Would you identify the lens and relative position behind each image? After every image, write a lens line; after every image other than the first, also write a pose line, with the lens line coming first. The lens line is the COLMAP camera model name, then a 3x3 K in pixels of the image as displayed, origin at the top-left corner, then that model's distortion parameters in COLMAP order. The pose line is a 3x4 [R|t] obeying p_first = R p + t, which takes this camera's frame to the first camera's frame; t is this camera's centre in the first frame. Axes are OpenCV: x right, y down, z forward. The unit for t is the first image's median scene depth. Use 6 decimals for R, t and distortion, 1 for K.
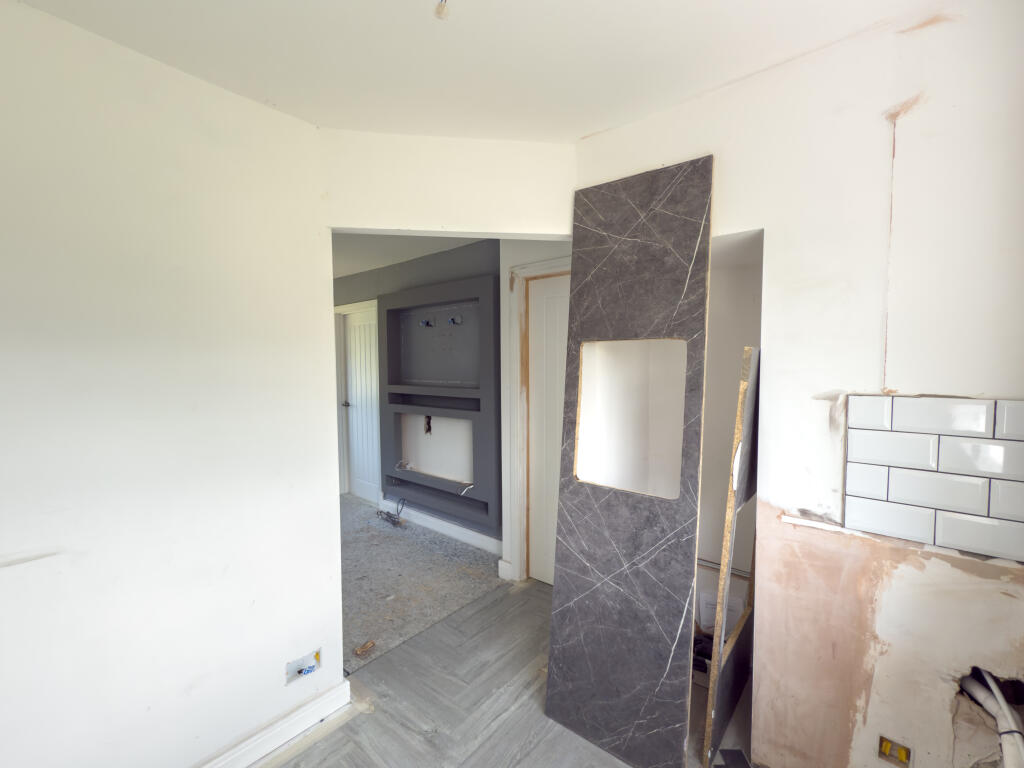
lens RADIAL K [[414.7, 0, 512.2], [0, 414.7, 386.6], [0, 0, 1]] dist [0.000703, 0.000207]
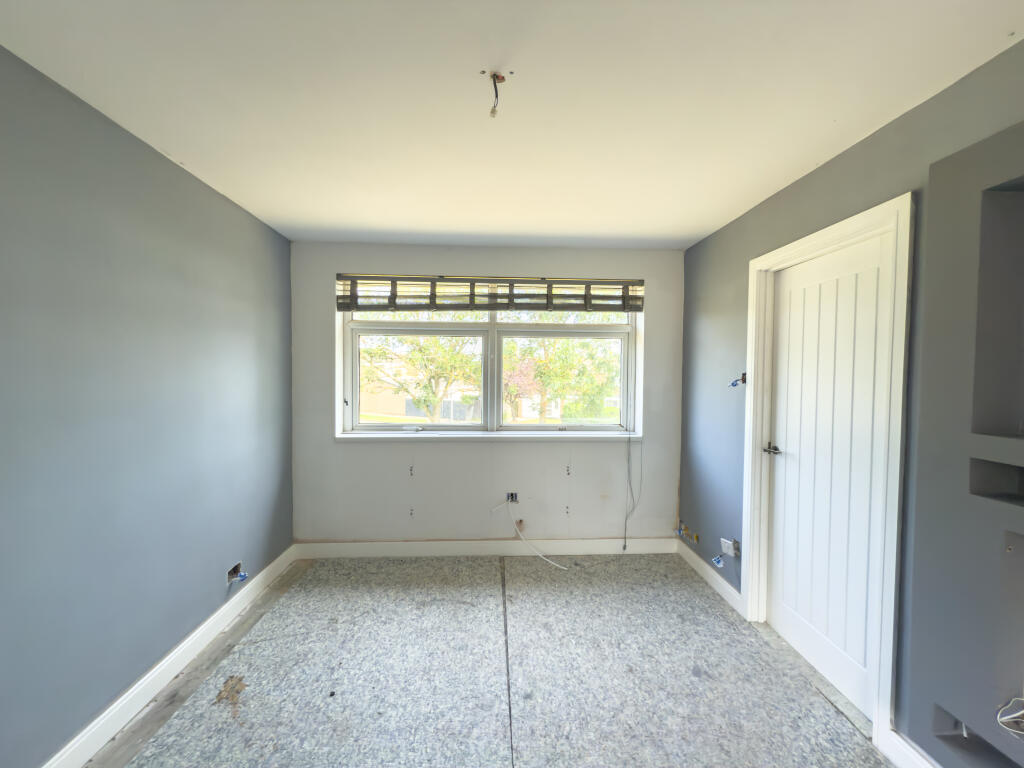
lens RADIAL K [[414.7, 0, 511.9], [0, 414.7, 386.2], [0, 0, 1]] dist [0.000703, 0.000207]
pose [[0.673907, 0.034919, -0.737990, -0.245726], [-0.048397, 0.998823, 0.003066, -0.020005], [0.737229, 0.033650, 0.674805, 0.431371]]
